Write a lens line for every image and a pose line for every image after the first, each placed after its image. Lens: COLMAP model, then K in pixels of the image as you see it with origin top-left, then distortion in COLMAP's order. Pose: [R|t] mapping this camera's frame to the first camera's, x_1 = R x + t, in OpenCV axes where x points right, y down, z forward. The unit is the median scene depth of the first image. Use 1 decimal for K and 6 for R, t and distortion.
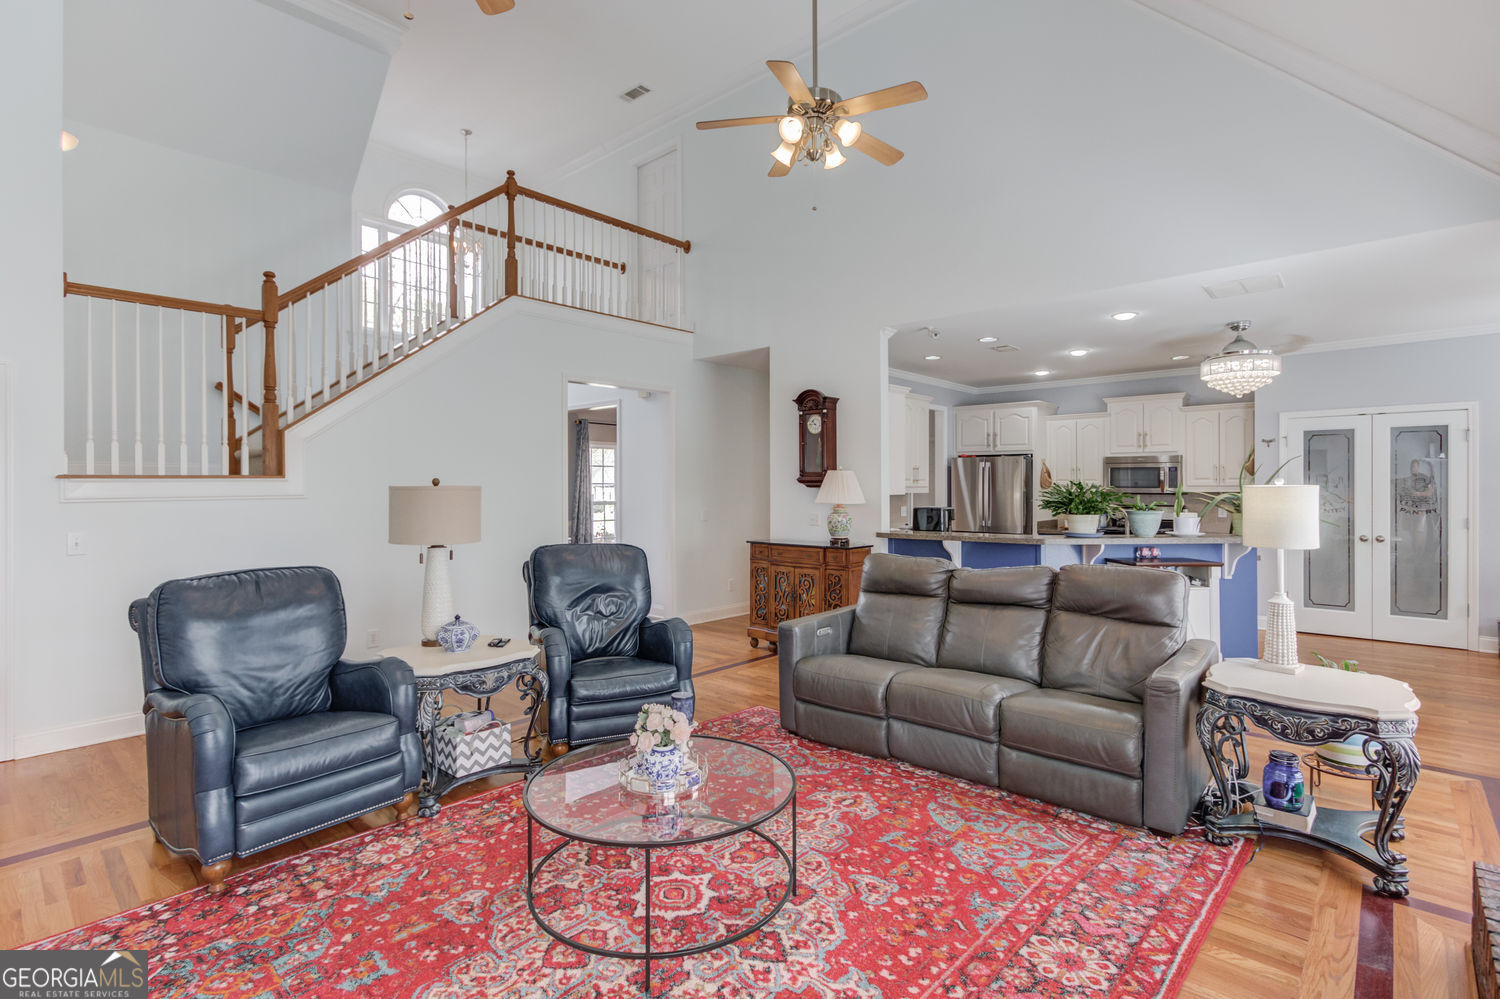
lens RADIAL K [[716.7, 0, 748.5], [0, 716.7, 478.9], [0, 0, 1]] dist [-0.002087, 0.001558]
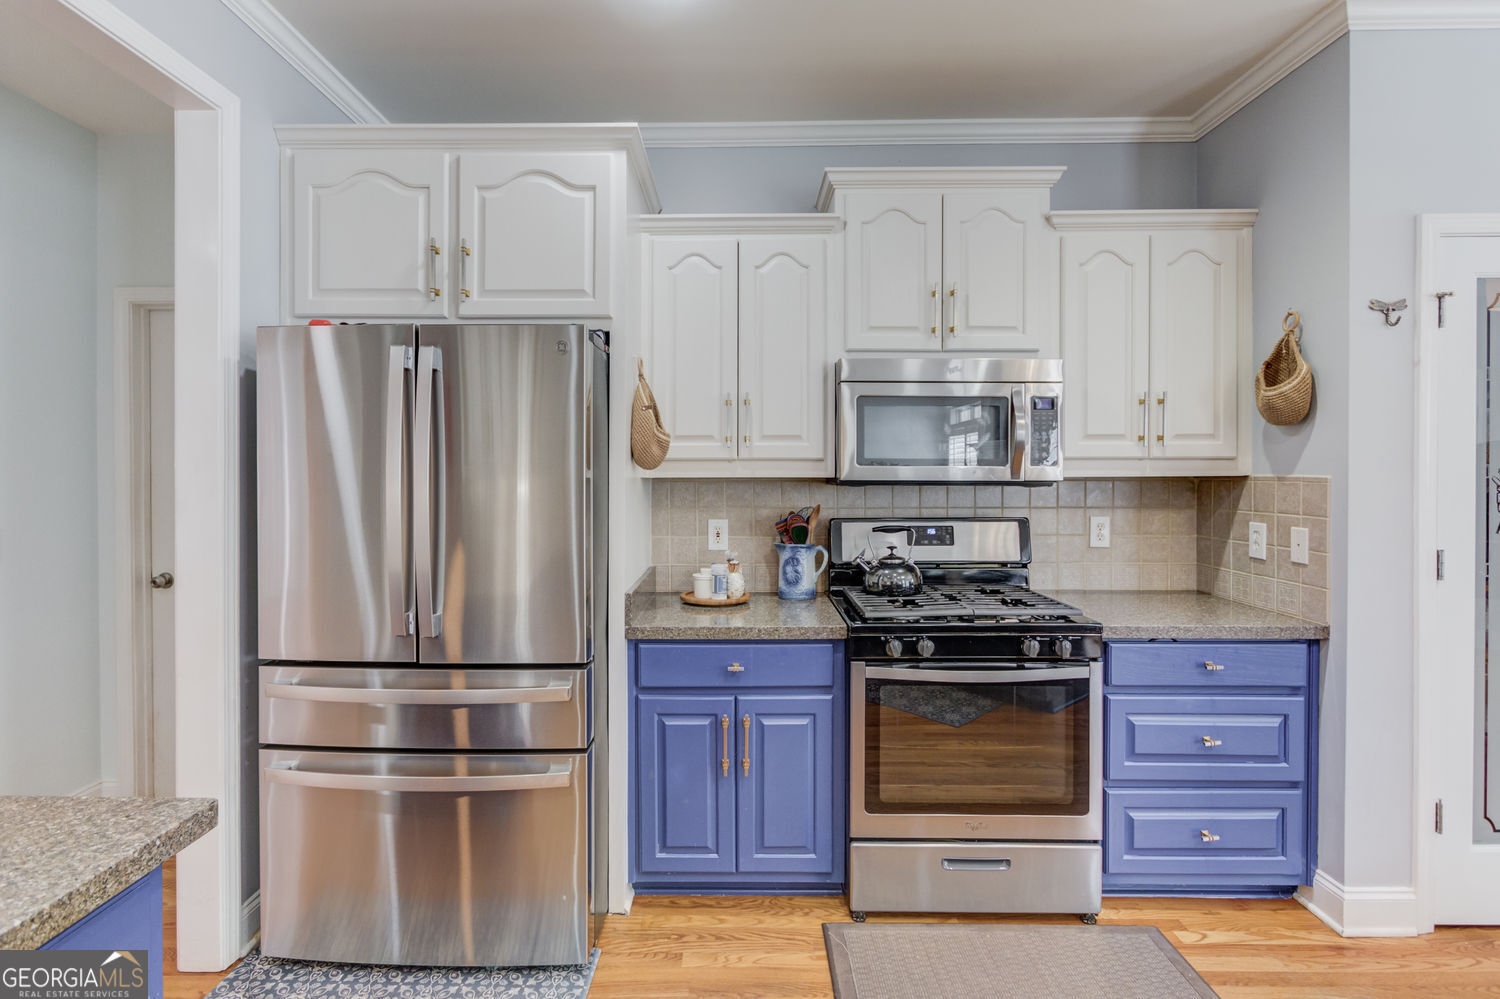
lens RADIAL K [[716.7, 0, 746.9], [0, 716.7, 462.8], [0, 0, 1]] dist [-0.002087, 0.001558]
pose [[0.736689, 0.010750, 0.676147, 0.555327], [-0.006544, 0.999940, -0.008769, 0.030427], [-0.676201, 0.002035, 0.736715, 1.663125]]
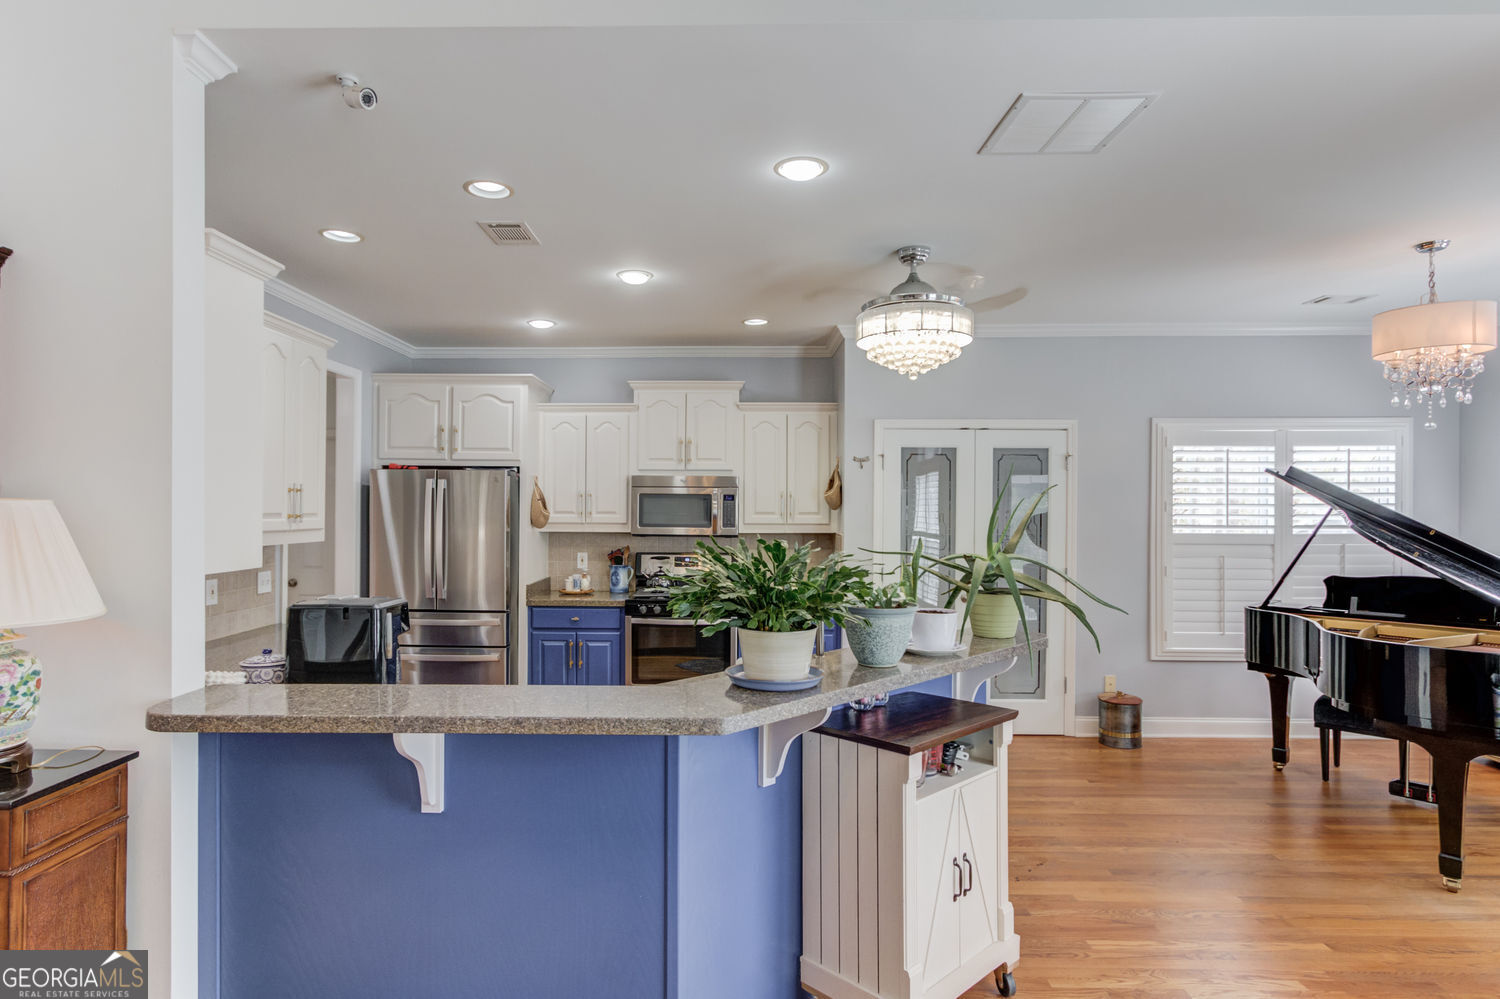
lens RADIAL K [[802.5, 0, 707.1], [0, 802.5, 504.8], [0, 0, 1]] dist [-0.002422, 0.000601]
pose [[0.761507, 0.006879, 0.648120, 0.205902], [-0.012404, 0.999915, 0.003961, -0.019435], [-0.648038, -0.011055, 0.761528, 0.890180]]
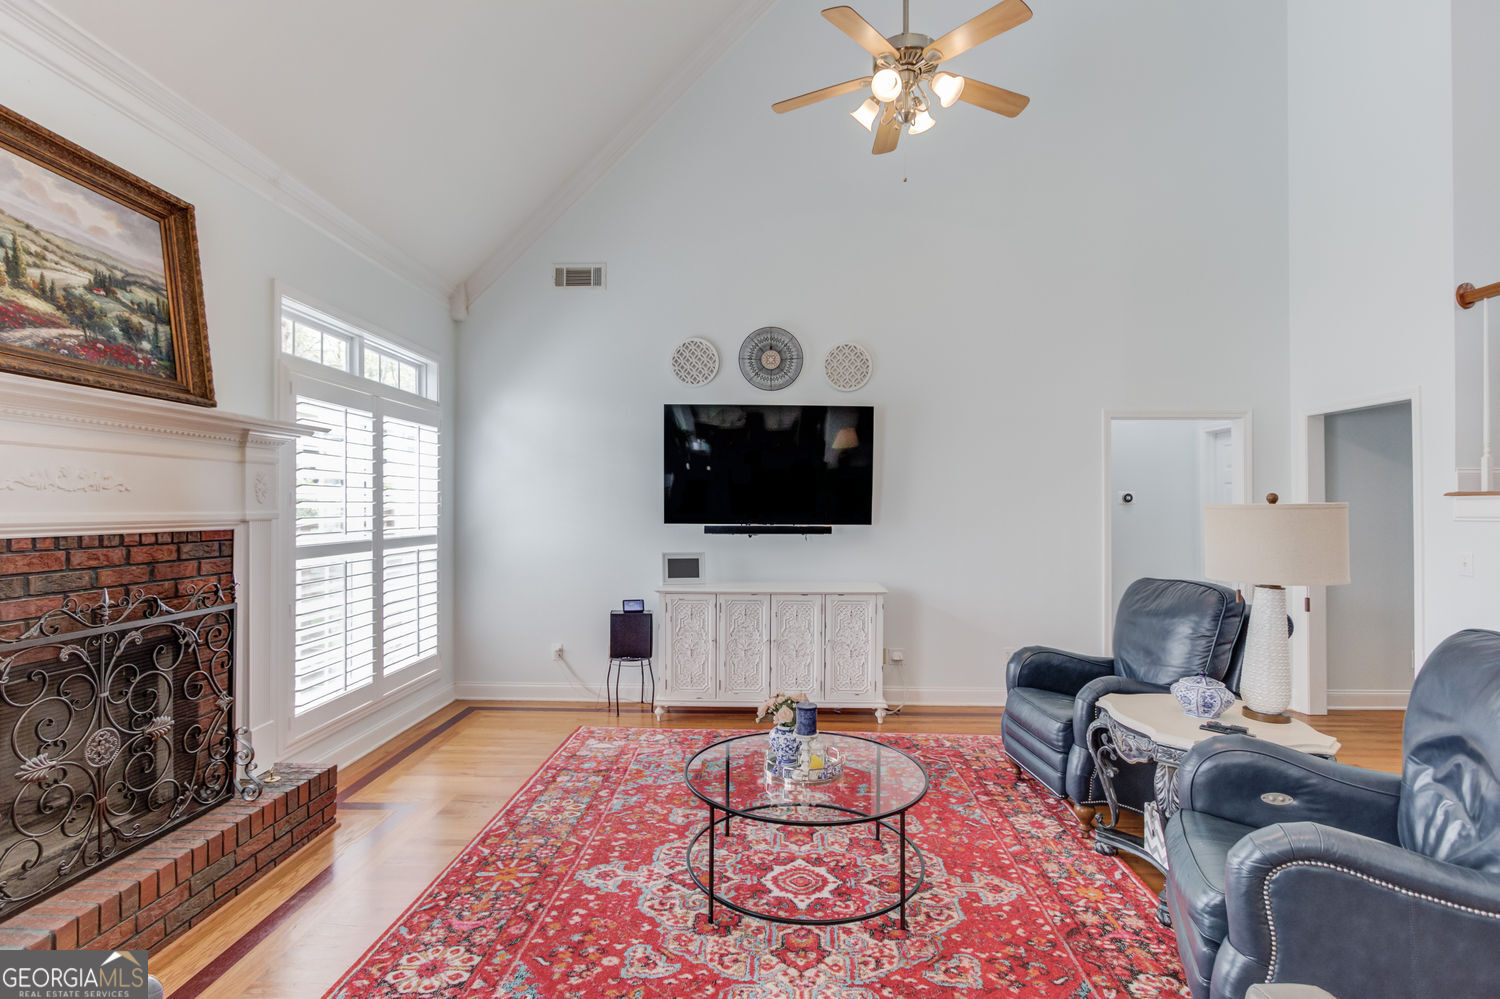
lens RADIAL K [[716.7, 0, 748.4], [0, 716.7, 497.9], [0, 0, 1]] dist [-0.002087, 0.001558]
pose [[-0.763255, -0.005711, -0.646072, 0.403111], [0.006902, 0.999832, -0.016992, 0.011652], [0.646061, -0.017428, -0.763087, 1.093224]]
